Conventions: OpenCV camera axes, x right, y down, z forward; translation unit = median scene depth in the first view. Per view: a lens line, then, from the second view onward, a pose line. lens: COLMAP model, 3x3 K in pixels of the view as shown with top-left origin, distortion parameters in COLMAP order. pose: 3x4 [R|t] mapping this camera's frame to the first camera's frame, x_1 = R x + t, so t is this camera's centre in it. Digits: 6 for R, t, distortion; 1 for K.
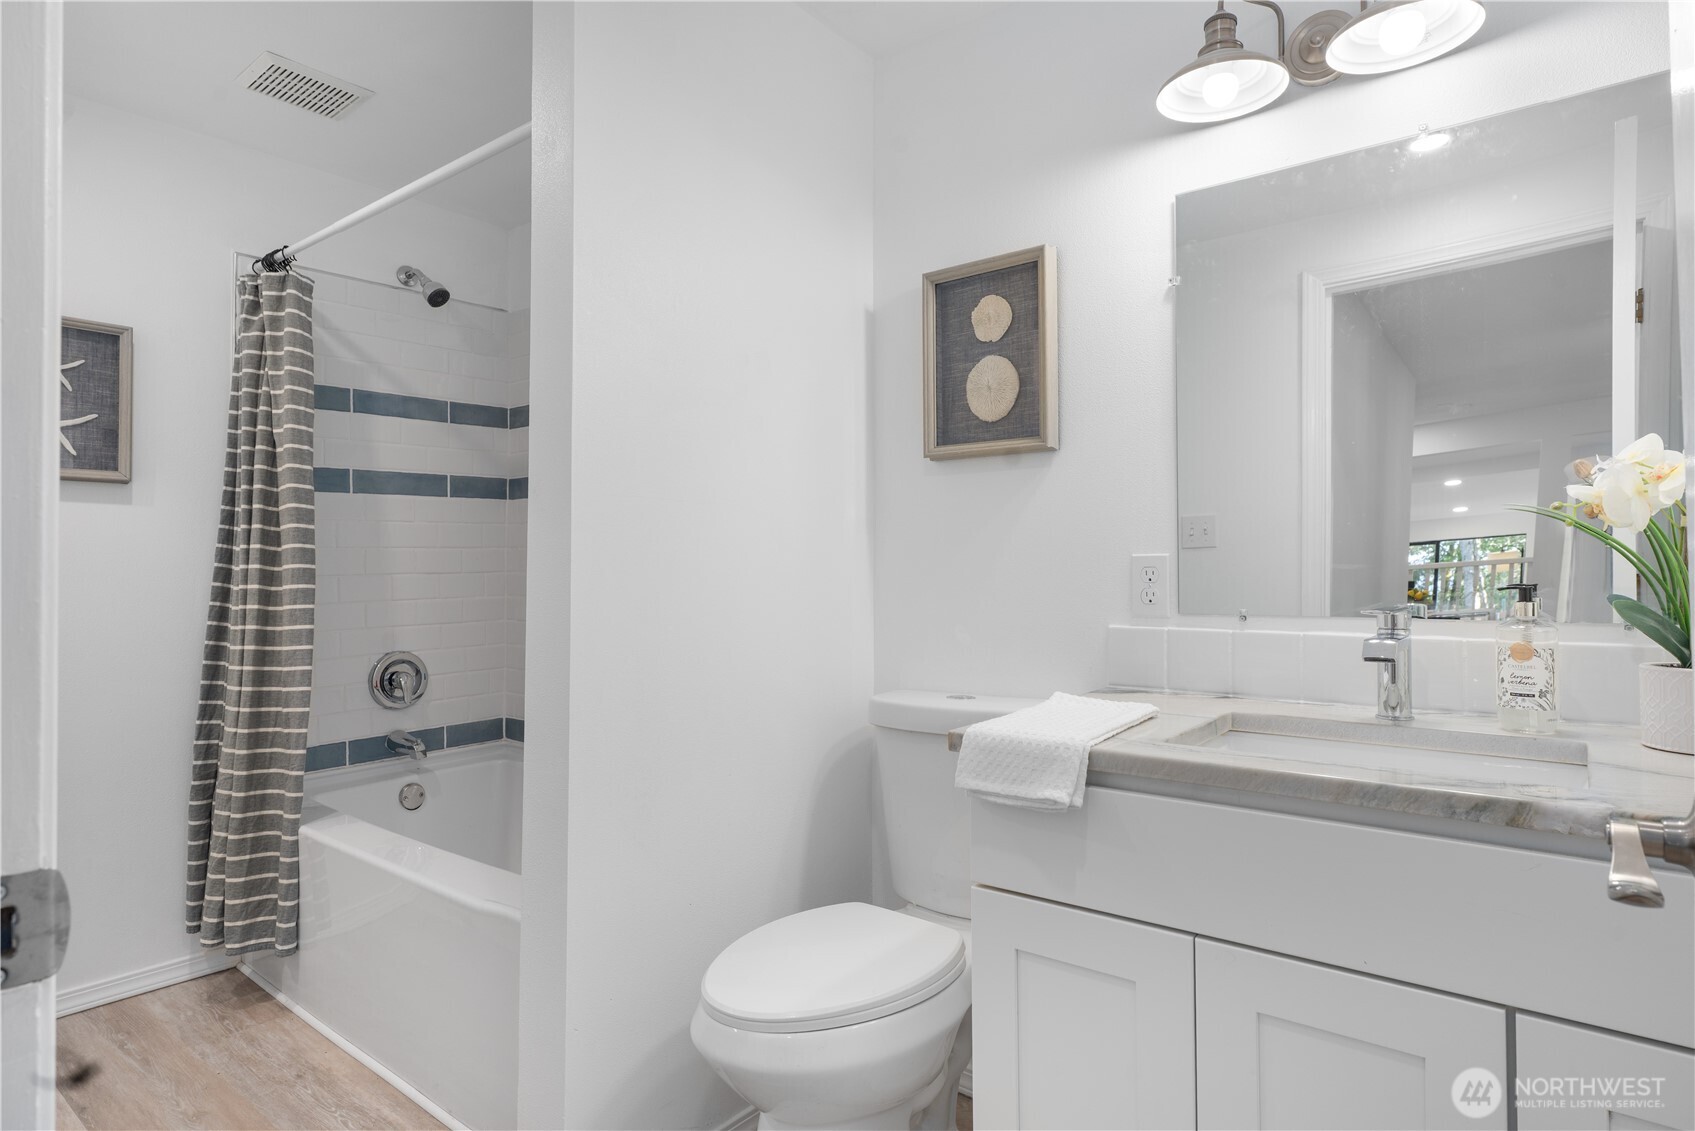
lens RADIAL K [[935.2, 0, 843.5], [0, 935.2, 560.3], [0, 0, 1]] dist [-0.001682, 0.001618]
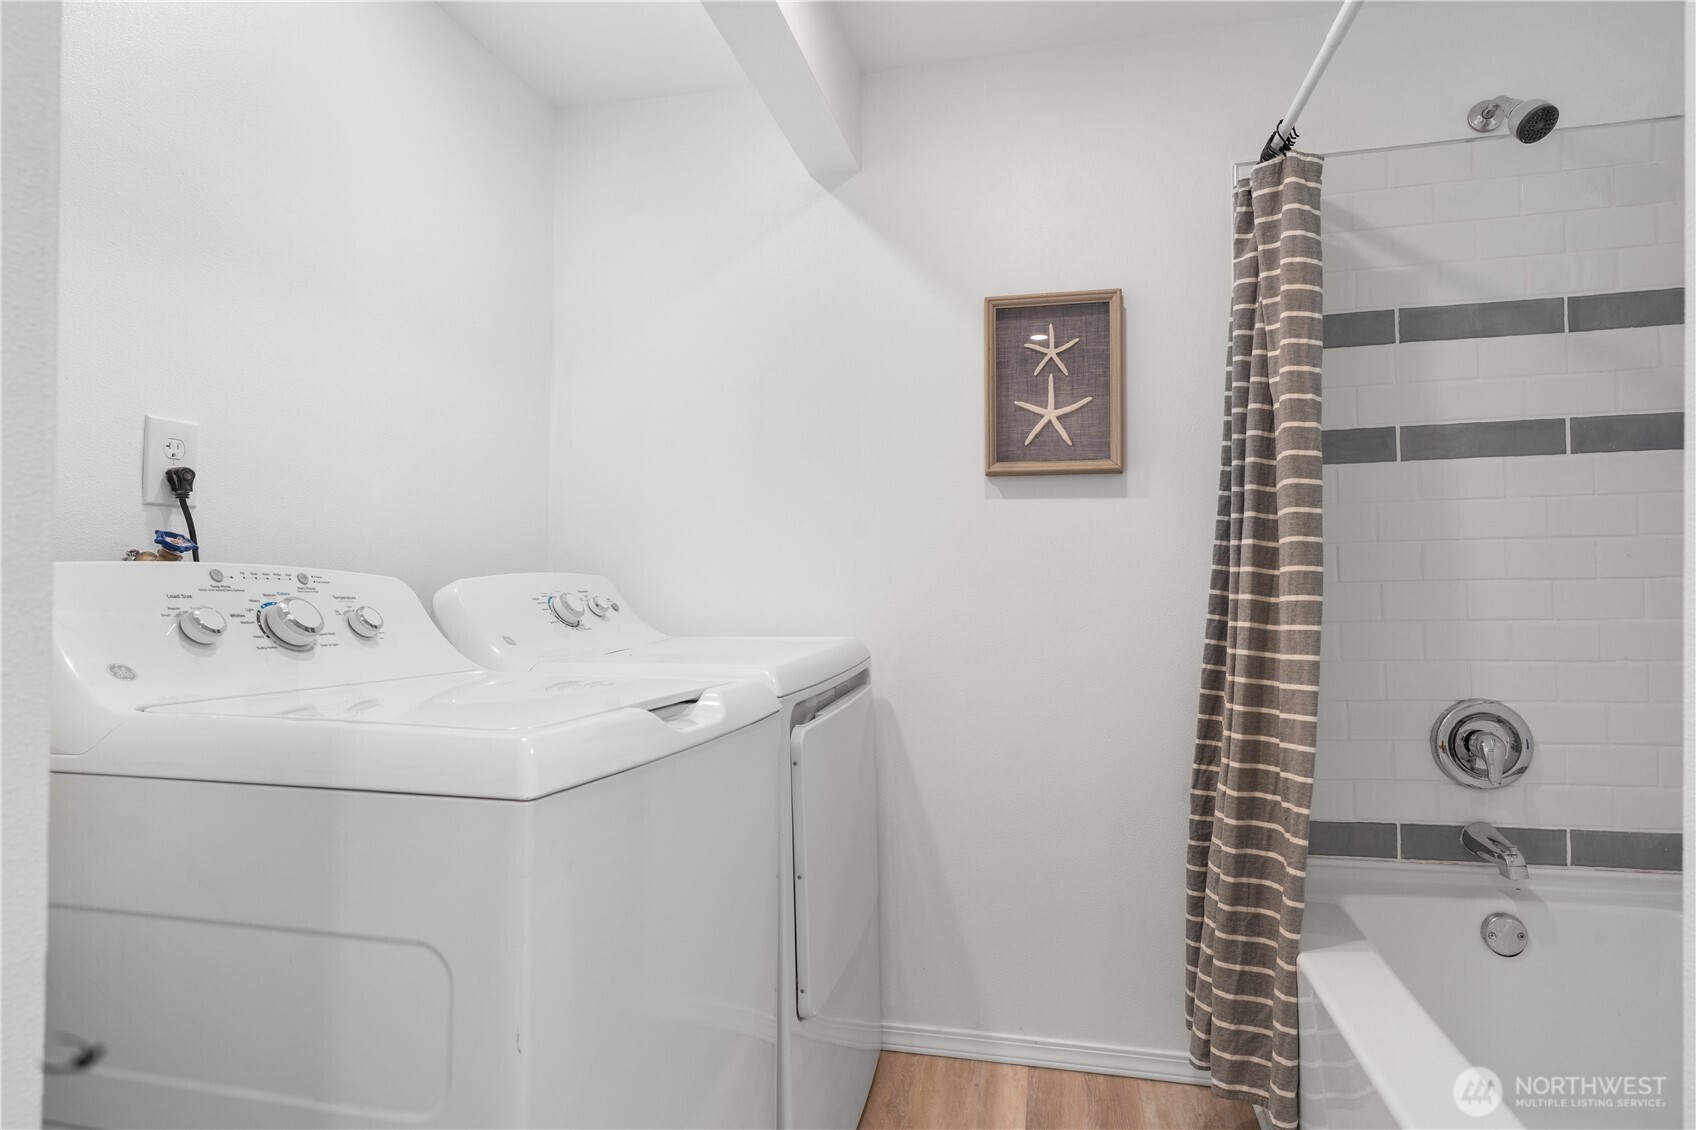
lens RADIAL K [[935.7, 0, 844.0], [0, 935.7, 559.8], [0, 0, 1]] dist [-0.001682, 0.001618]
pose [[0.450824, -0.012462, -0.892526, -0.115568], [0.009813, 0.999911, -0.009005, 0.002620], [0.892559, -0.004699, 0.450906, 0.381367]]
